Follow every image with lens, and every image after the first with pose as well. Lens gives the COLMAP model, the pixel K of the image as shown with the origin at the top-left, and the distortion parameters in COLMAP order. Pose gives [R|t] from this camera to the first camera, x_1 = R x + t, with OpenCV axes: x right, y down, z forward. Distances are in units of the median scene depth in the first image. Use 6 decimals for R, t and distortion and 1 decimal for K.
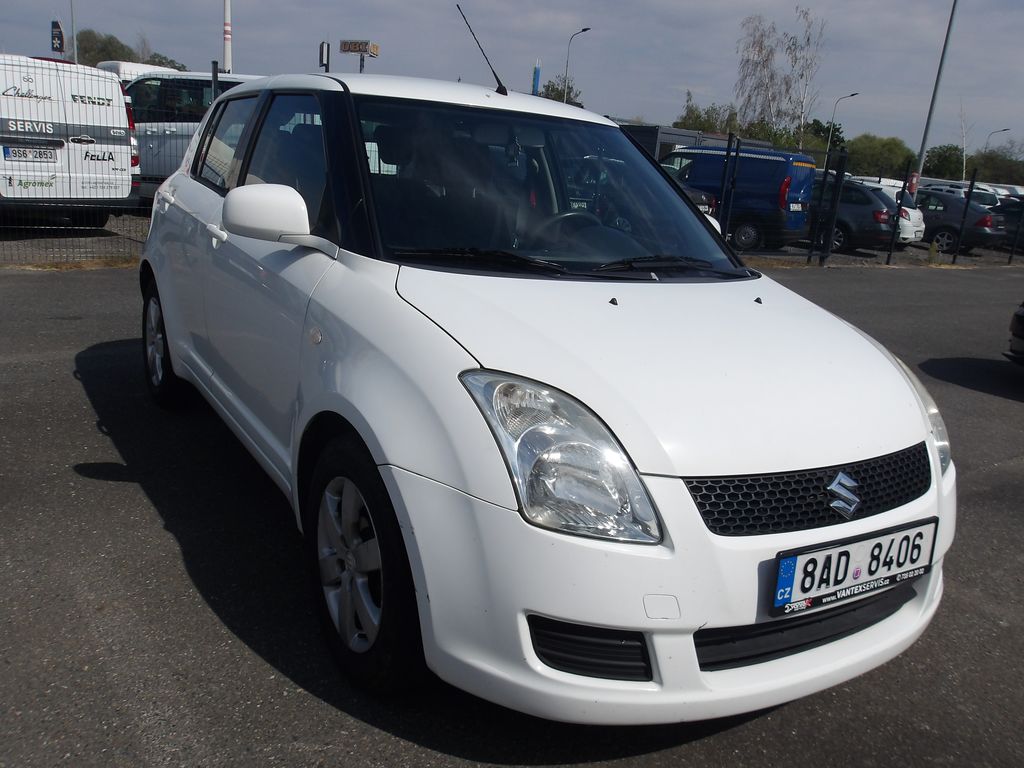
lens RADIAL K [[858.3, 0, 512.0], [0, 858.3, 384.0], [0, 0, 1]] dist [-0.002475, 0.000971]
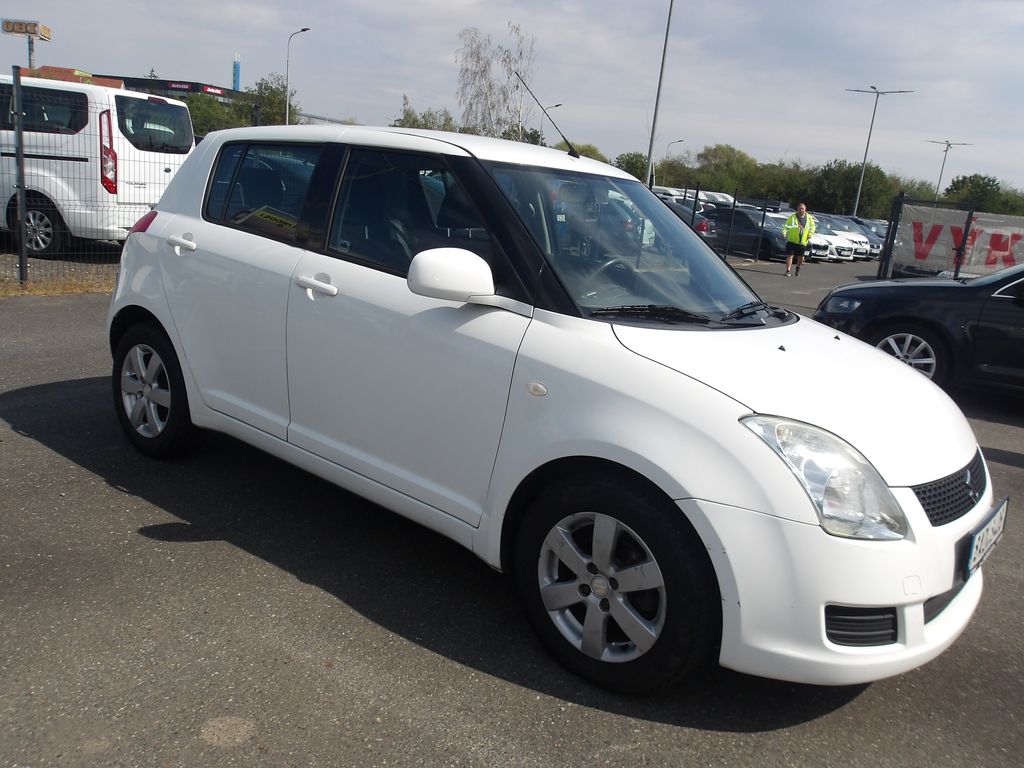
lens RADIAL K [[851.6, 0, 512.0], [0, 851.6, 384.0], [0, 0, 1]] dist [-0.000747, 0.003311]
pose [[0.947360, -0.064036, 0.313701, -0.726206], [0.063515, 0.997910, 0.011890, -0.093051], [-0.313807, 0.008661, 0.949447, -0.046339]]
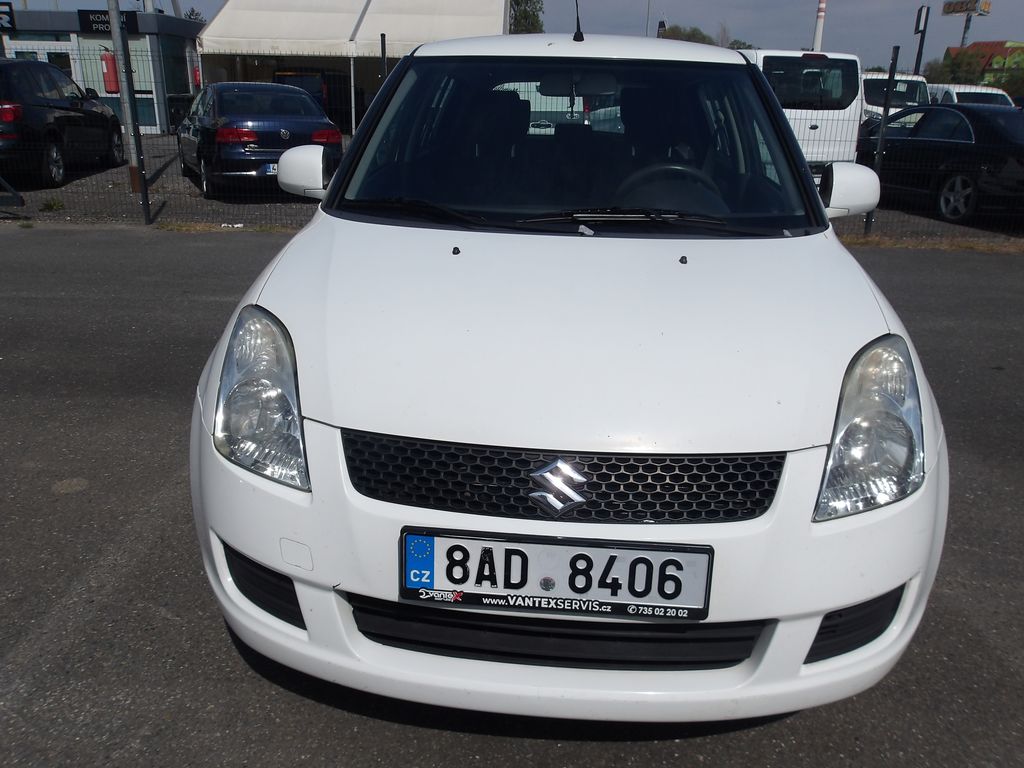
lens RADIAL K [[876.5, 0, 513.0], [0, 876.5, 380.3], [0, 0, 1]] dist [-0.004069, -0.000494]
pose [[0.803397, 0.109646, -0.585262, 0.787267], [-0.103835, 0.993638, 0.043617, -0.003938], [0.586320, 0.025729, 0.809671, 0.281752]]
